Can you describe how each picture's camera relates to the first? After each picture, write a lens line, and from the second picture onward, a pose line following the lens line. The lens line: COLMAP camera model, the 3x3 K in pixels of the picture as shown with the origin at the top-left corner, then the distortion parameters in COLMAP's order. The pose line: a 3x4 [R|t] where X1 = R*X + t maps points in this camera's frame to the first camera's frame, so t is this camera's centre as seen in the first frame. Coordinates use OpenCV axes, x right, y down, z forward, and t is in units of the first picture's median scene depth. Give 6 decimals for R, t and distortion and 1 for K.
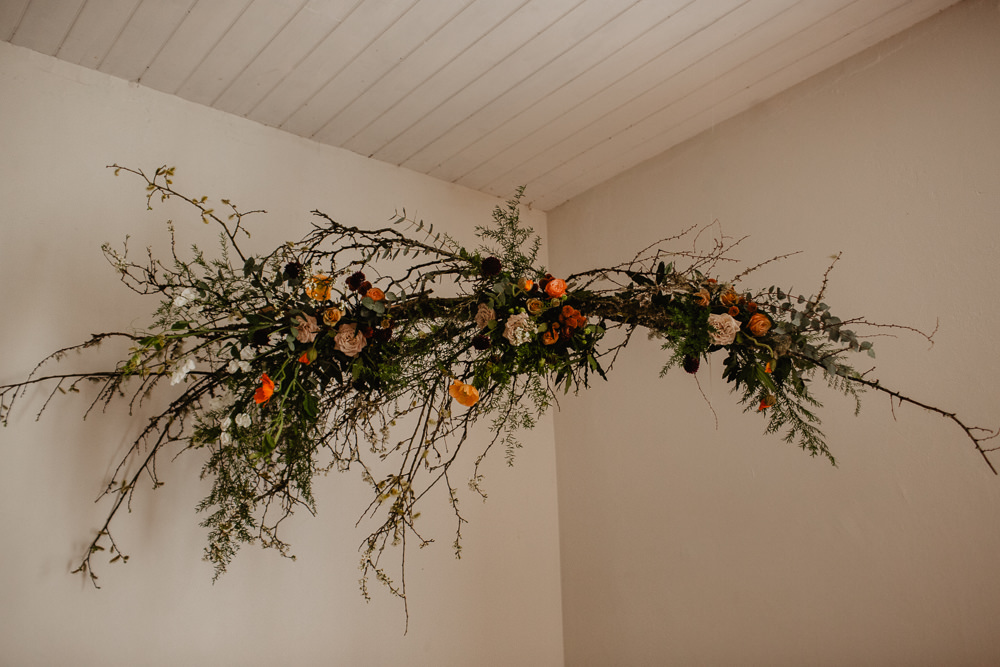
lens RADIAL K [[1029.6, 0, 498.0], [0, 1029.6, 324.3], [0, 0, 1]] dist [-0.057005, 0.000000]
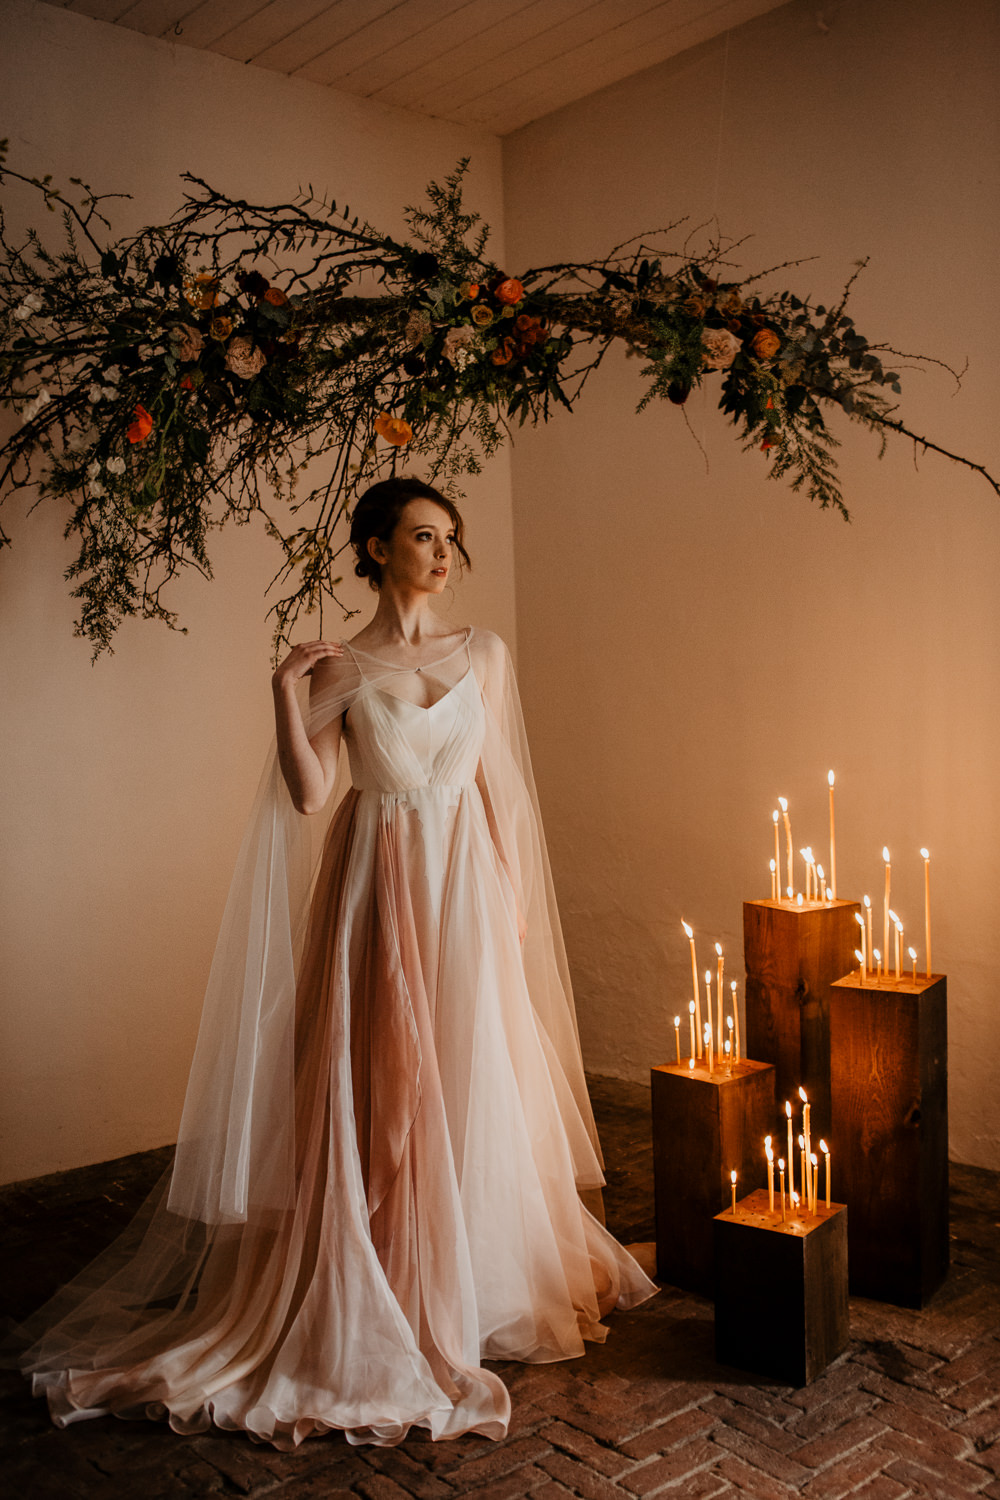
lens RADIAL K [[1482.0, 0, 501.5], [0, 1482.0, 754.7], [0, 0, 1]] dist [-0.058632, 0.000000]
pose [[0.998950, -0.010234, 0.044657, -0.002713], [-0.004695, 0.946734, 0.321981, -0.060835], [-0.045574, -0.321853, 0.945692, -0.160207]]
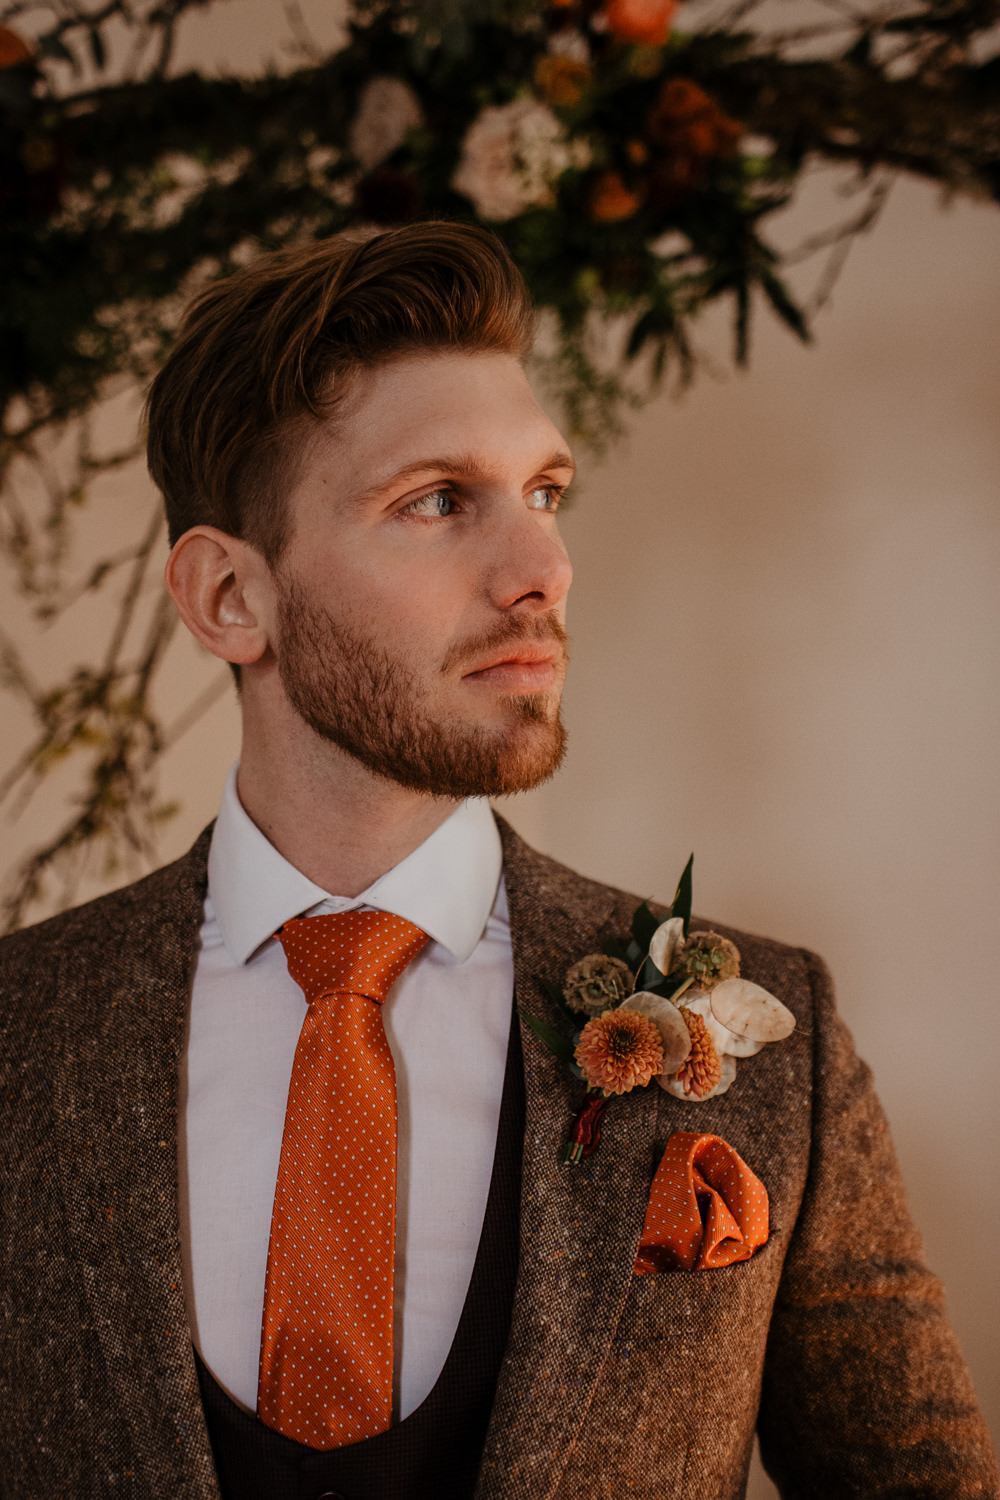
lens RADIAL K [[1544.3, 0, 472.3], [0, 1544.3, 722.1], [0, 0, 1]] dist [-0.057005, 0.000000]
pose [[0.995829, -0.020721, 0.088850, -0.030092], [0.002023, 0.978644, 0.205555, 0.068539], [-0.091212, -0.204518, 0.974604, 0.549631]]
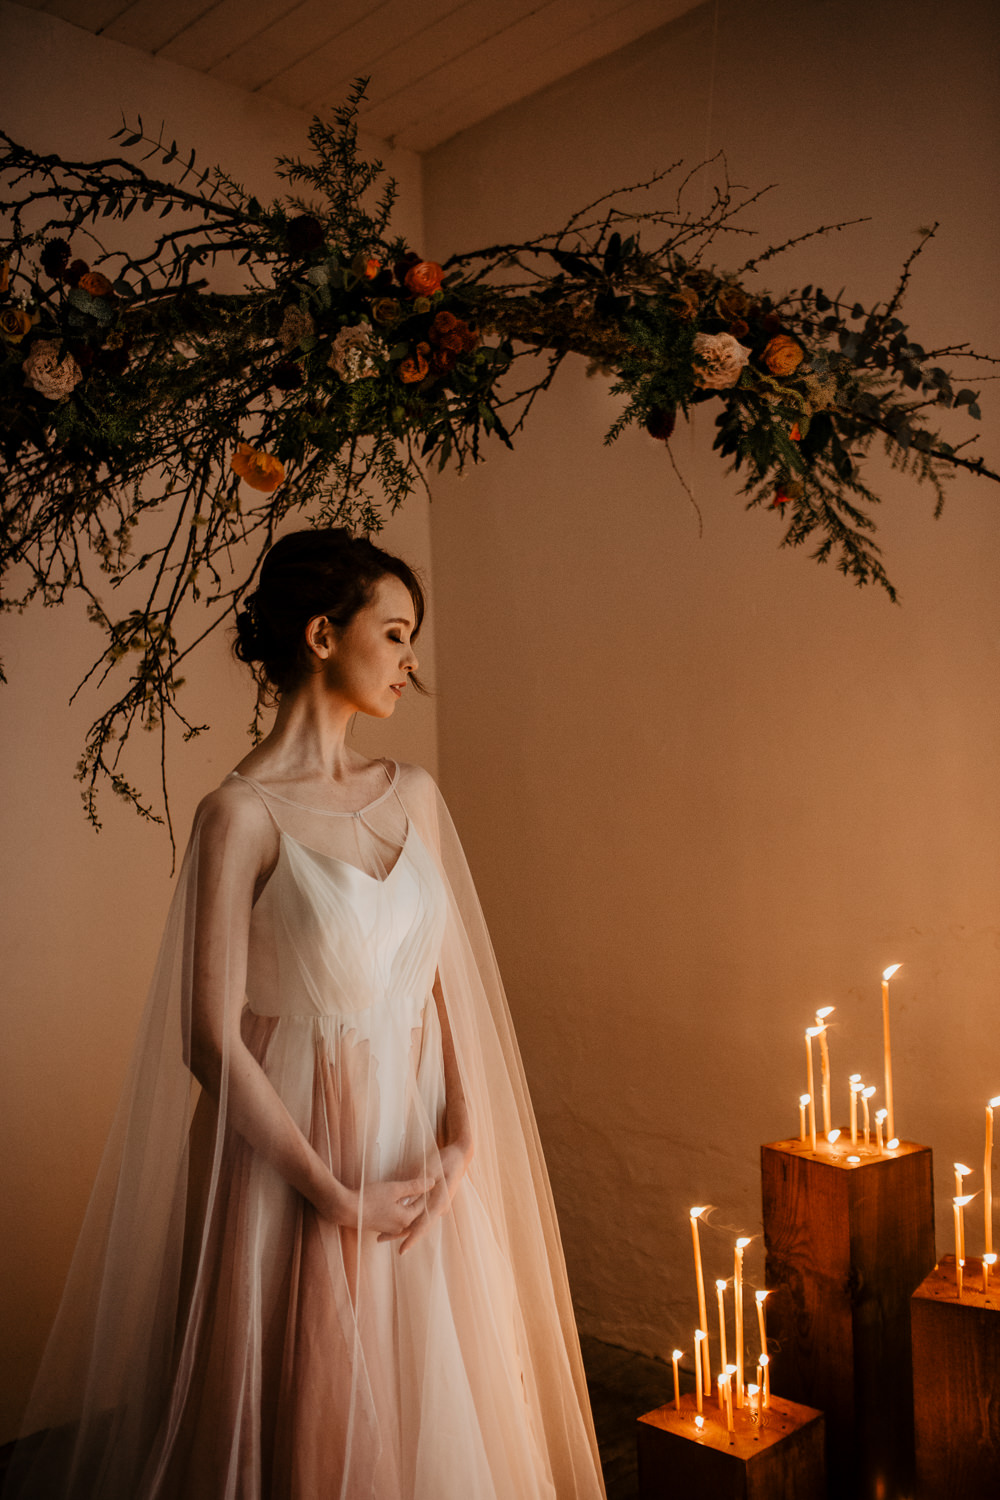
lens RADIAL K [[1544.3, 0, 523.5], [0, 1544.3, 744.4], [0, 0, 1]] dist [-0.057005, 0.000000]
pose [[0.994378, -0.004623, 0.105790, 0.020511], [-0.020971, 0.970662, 0.239532, 0.008789], [-0.103793, -0.240404, 0.965108, 0.136543]]
